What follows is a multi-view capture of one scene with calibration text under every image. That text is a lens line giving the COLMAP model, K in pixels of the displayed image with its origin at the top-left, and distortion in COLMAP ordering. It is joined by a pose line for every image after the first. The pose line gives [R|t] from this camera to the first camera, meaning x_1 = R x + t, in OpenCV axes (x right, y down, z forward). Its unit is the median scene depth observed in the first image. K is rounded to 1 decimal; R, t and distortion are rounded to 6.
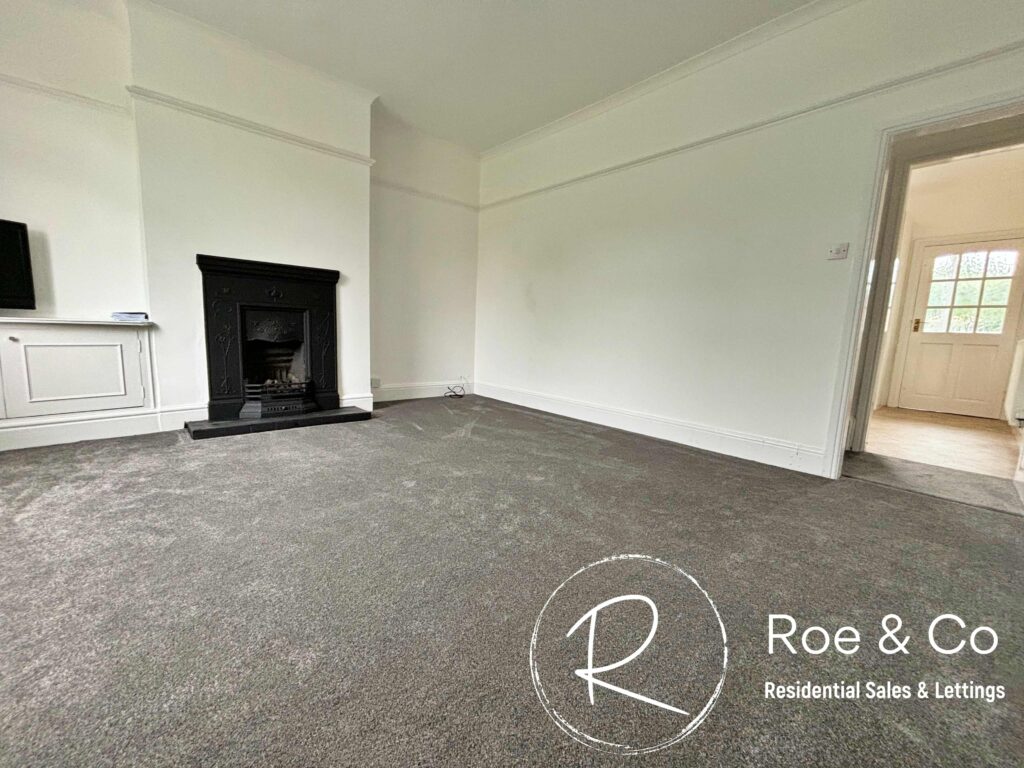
lens RADIAL K [[410.1, 0, 510.5], [0, 410.1, 386.7], [0, 0, 1]] dist [-0.001790, 0.000233]
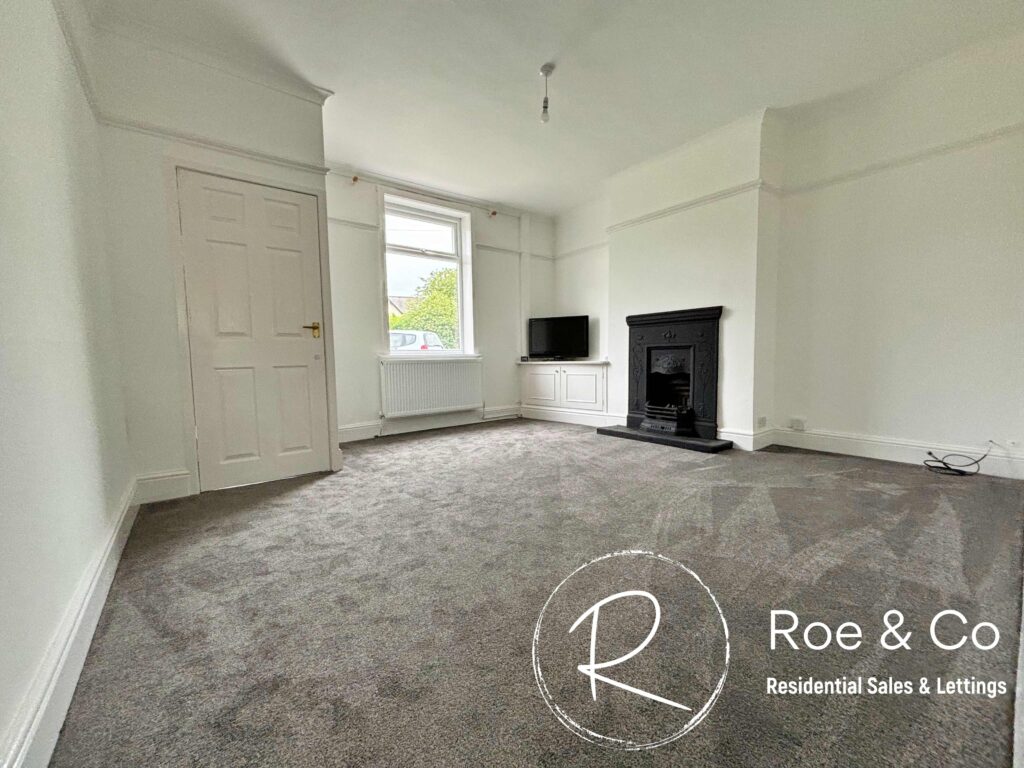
lens RADIAL K [[410.1, 0, 516.1], [0, 410.1, 387.0], [0, 0, 1]] dist [-0.001790, 0.000233]
pose [[-0.036136, 0.031956, -0.998836, 0.668359], [-0.122677, 0.991787, 0.036169, -0.057412], [0.991789, 0.123841, -0.031919, 0.575309]]
